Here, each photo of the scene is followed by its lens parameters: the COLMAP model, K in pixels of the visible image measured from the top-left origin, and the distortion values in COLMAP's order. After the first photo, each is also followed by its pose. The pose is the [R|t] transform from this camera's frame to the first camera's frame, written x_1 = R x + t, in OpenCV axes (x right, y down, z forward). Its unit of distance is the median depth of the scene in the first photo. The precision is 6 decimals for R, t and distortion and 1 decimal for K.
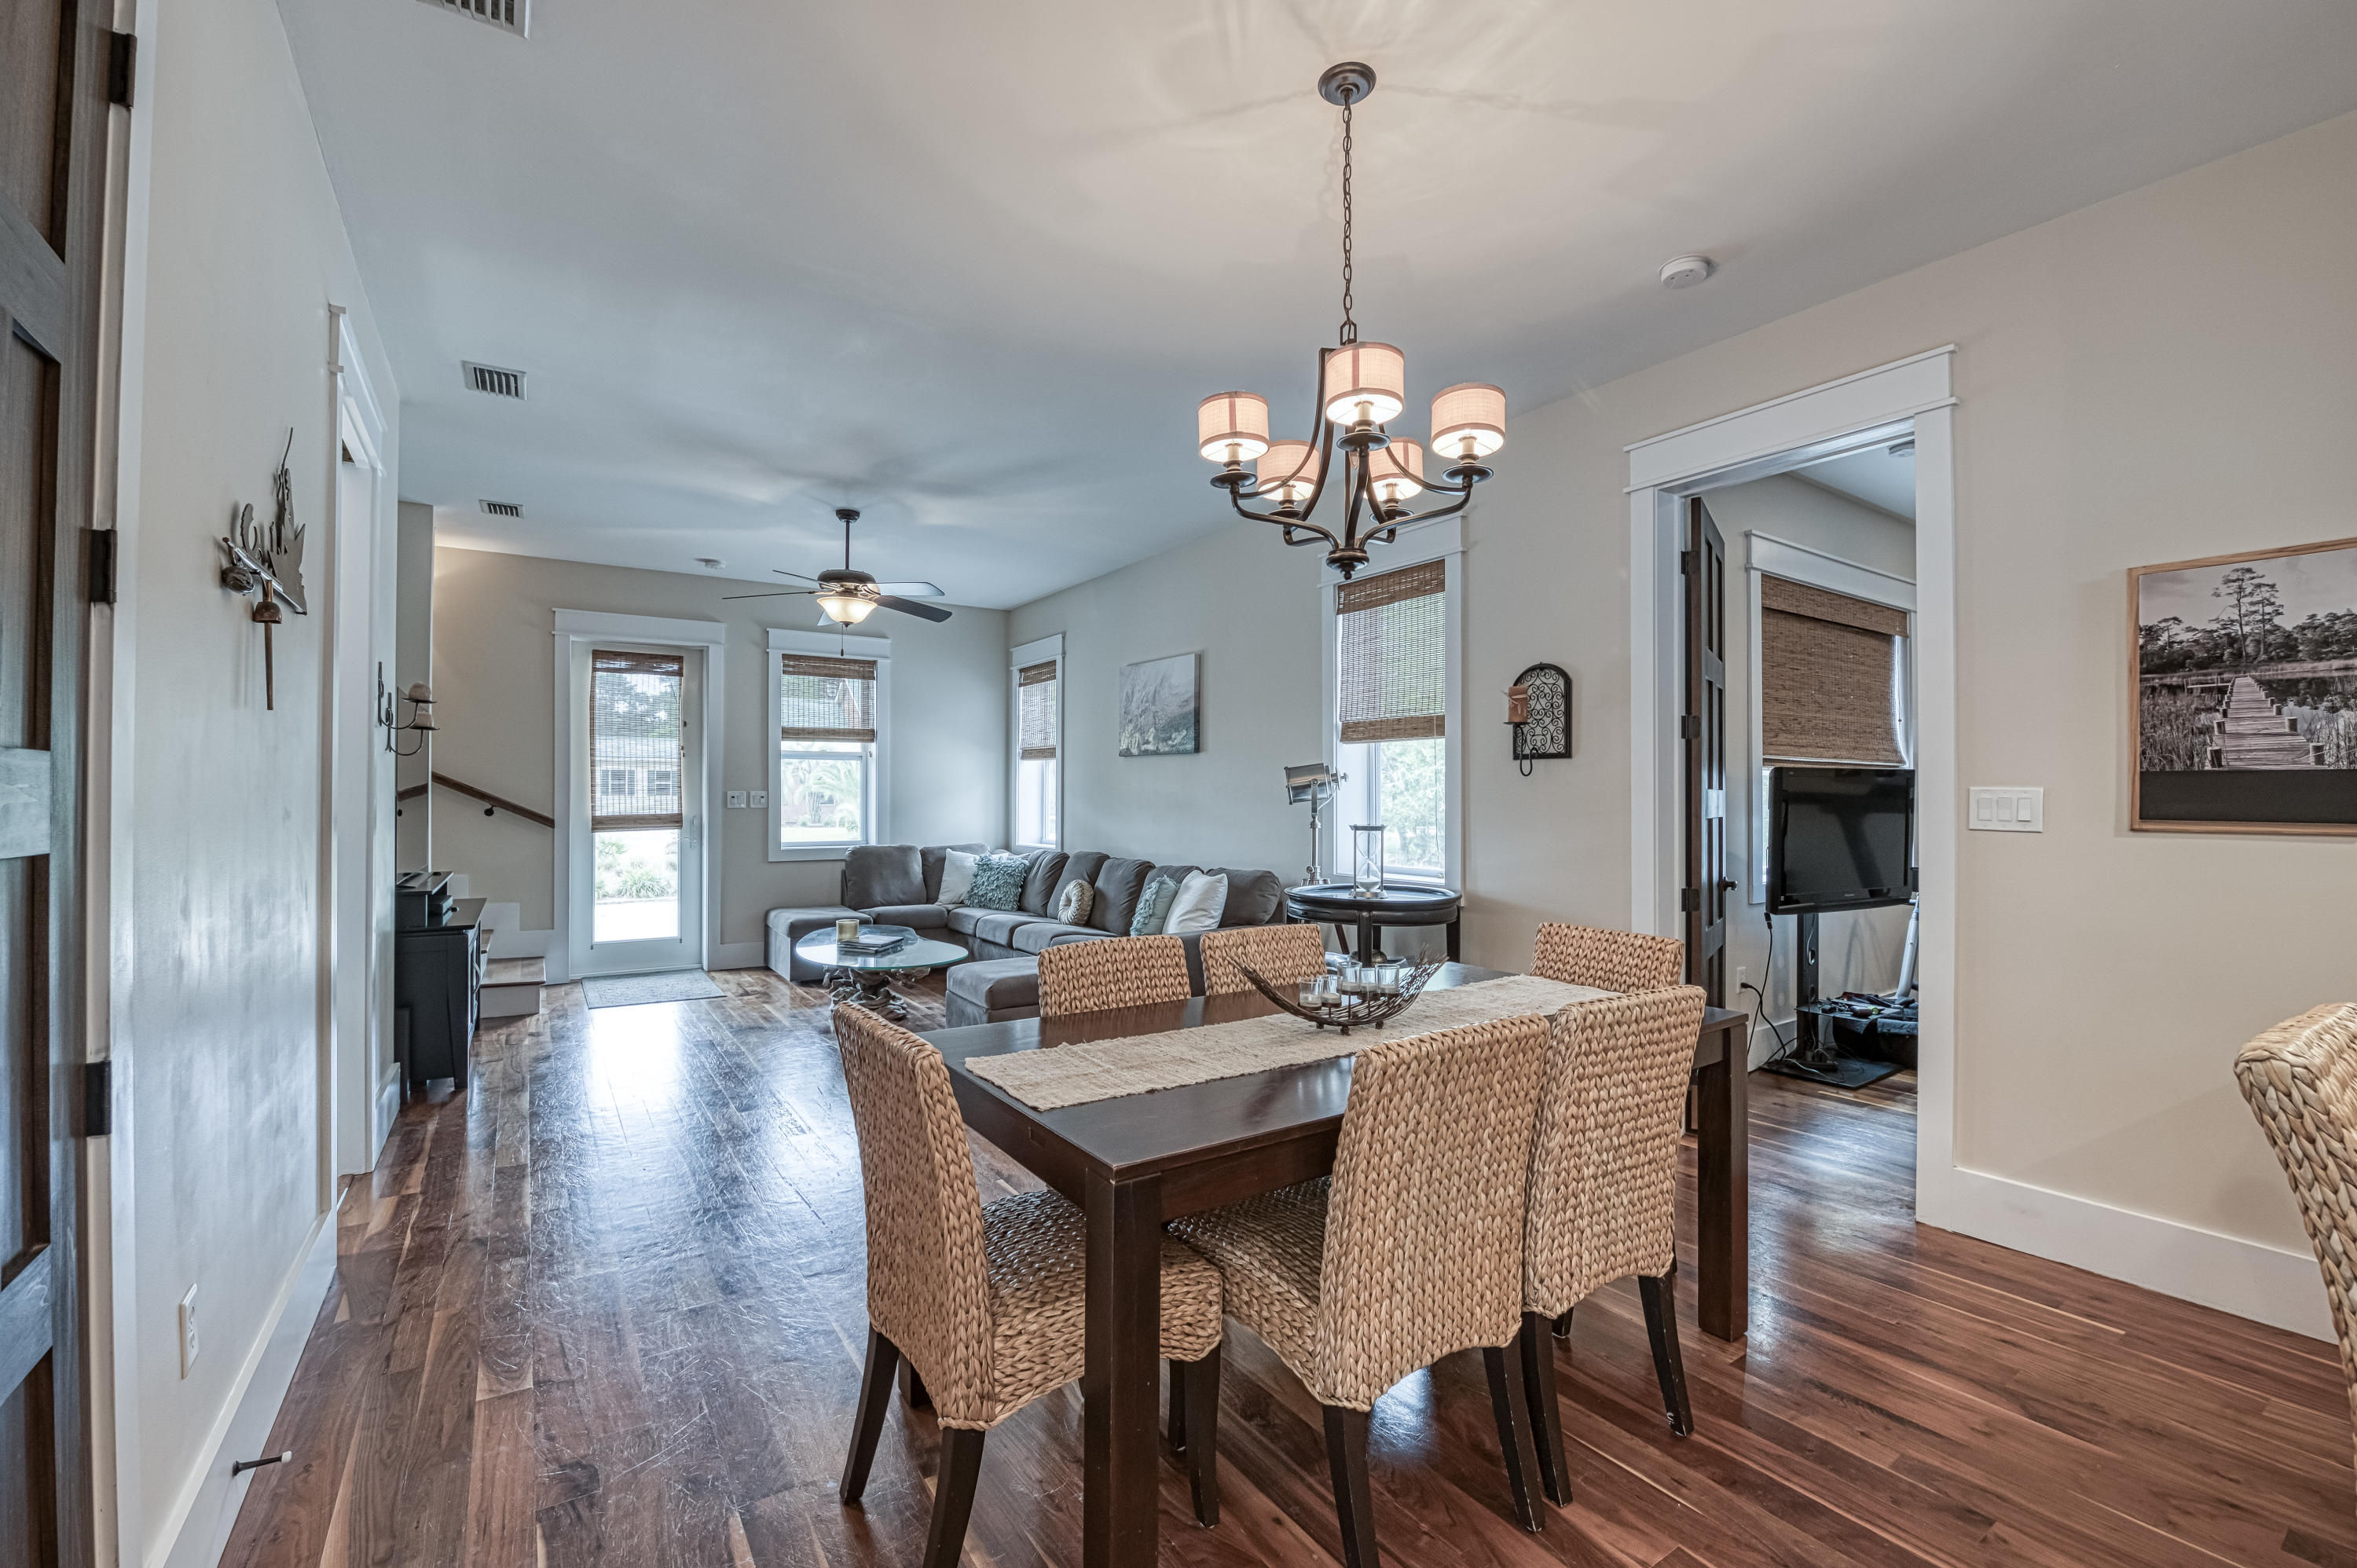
lens RADIAL K [[959.3, 0, 1145.2], [0, 959.3, 792.9], [0, 0, 1]] dist [-0.020727, -0.001924]
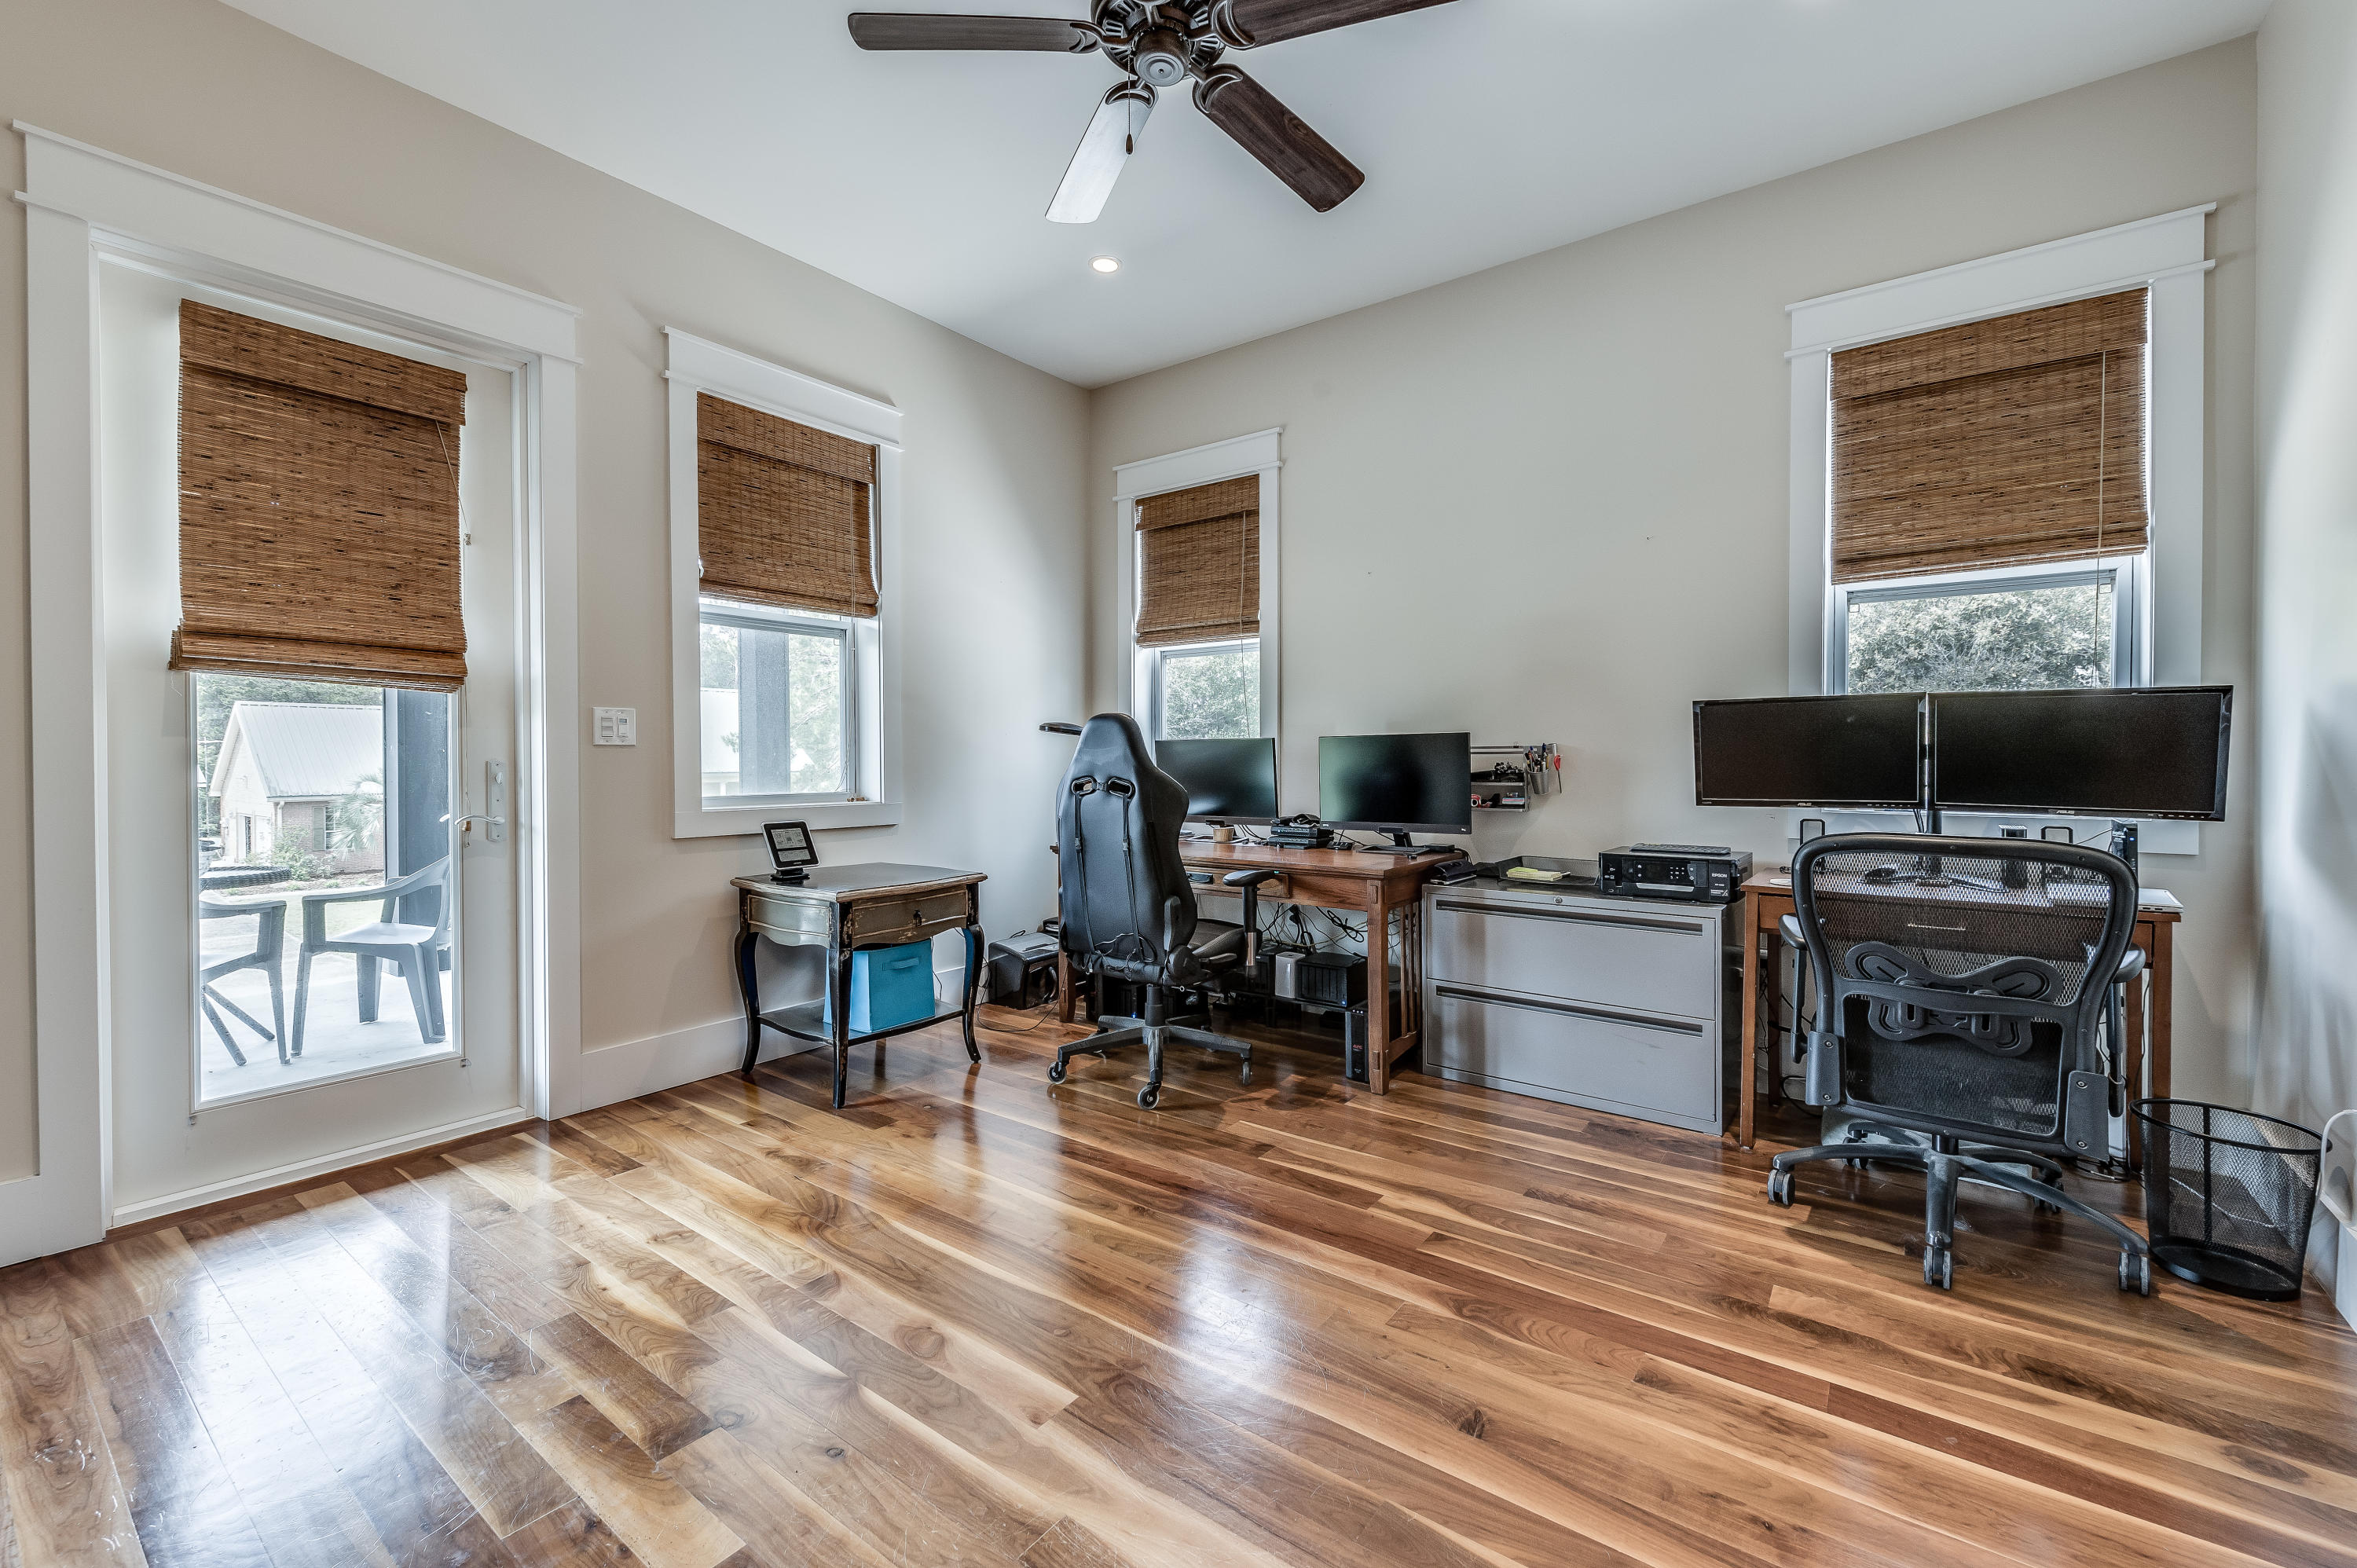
lens RADIAL K [[935.4, 0, 1171.2], [0, 935.4, 765.5], [0, 0, 1]] dist [0.008664, -0.003706]
pose [[0.936403, -0.008336, 0.350826, -0.423406], [0.001044, 0.999780, 0.020969, 0.029831], [-0.350924, -0.019269, 0.936206, 0.647123]]
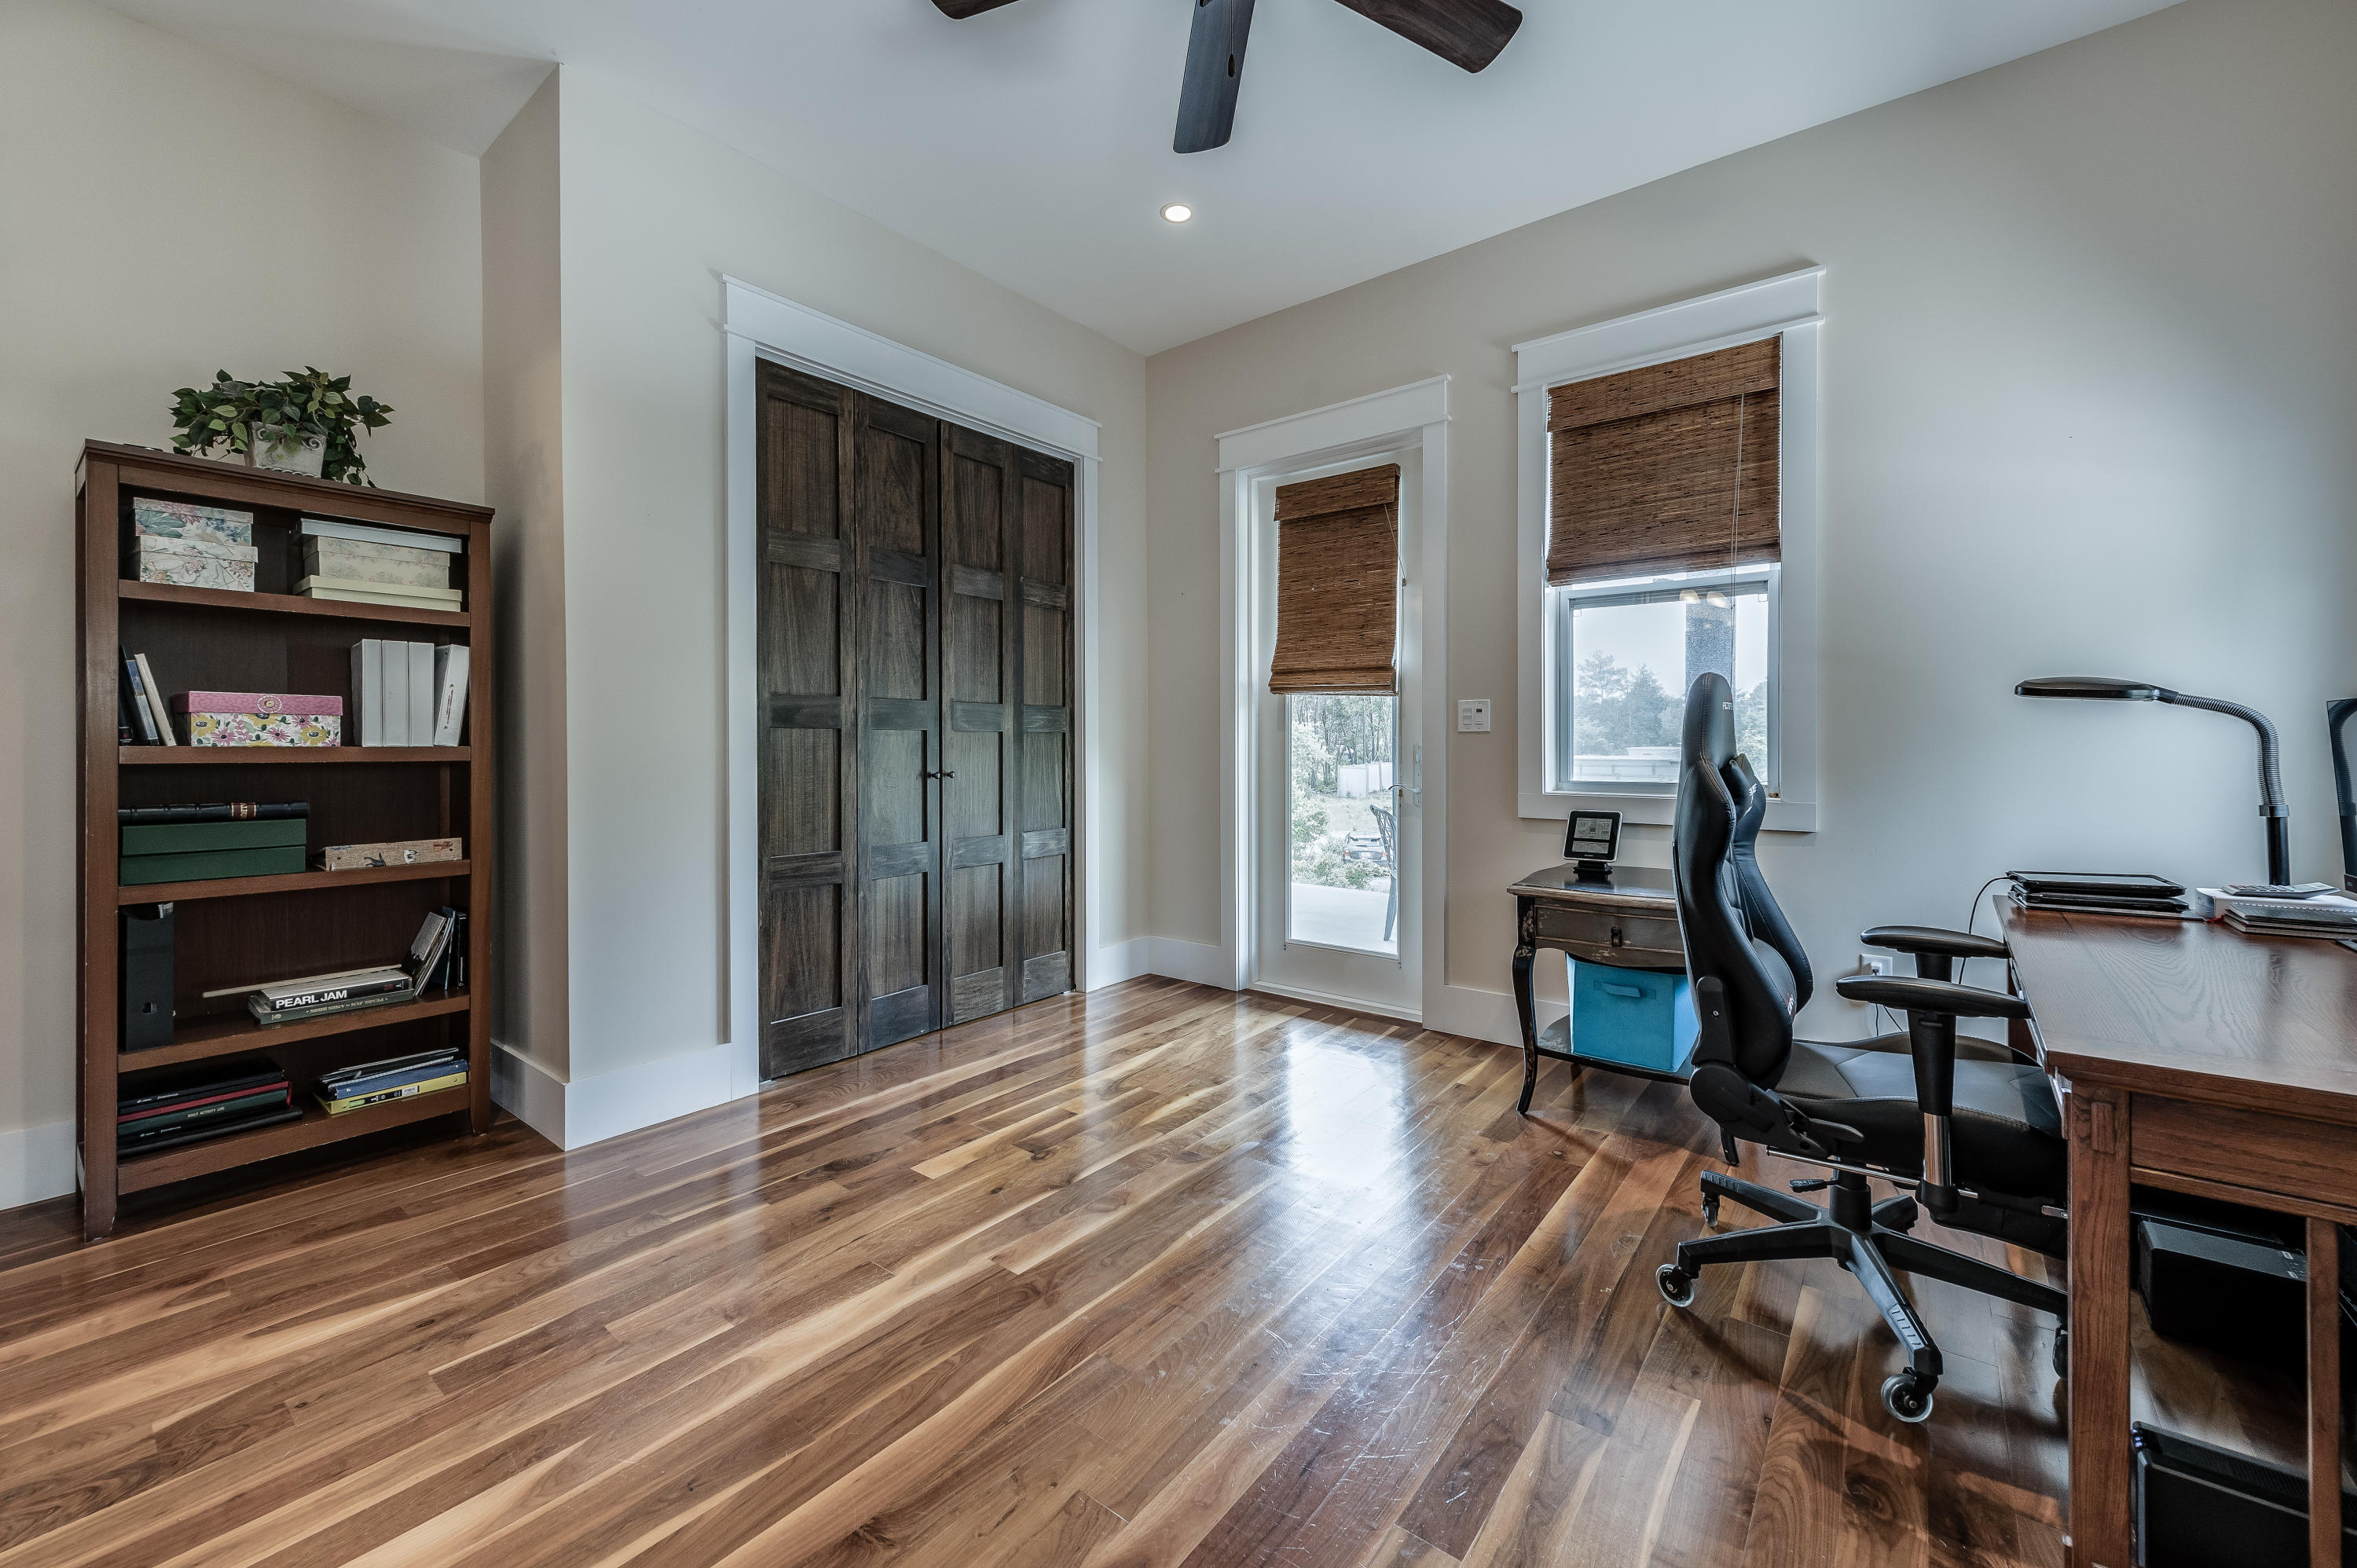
lens RADIAL K [[935.4, 0, 1164.9], [0, 935.4, 752.3], [0, 0, 1]] dist [0.008664, -0.003706]
pose [[0.336403, 0.003109, -0.941713, -0.012479], [0.016823, 0.999815, 0.009311, 0.033482], [0.941568, -0.018975, 0.336289, 0.857562]]
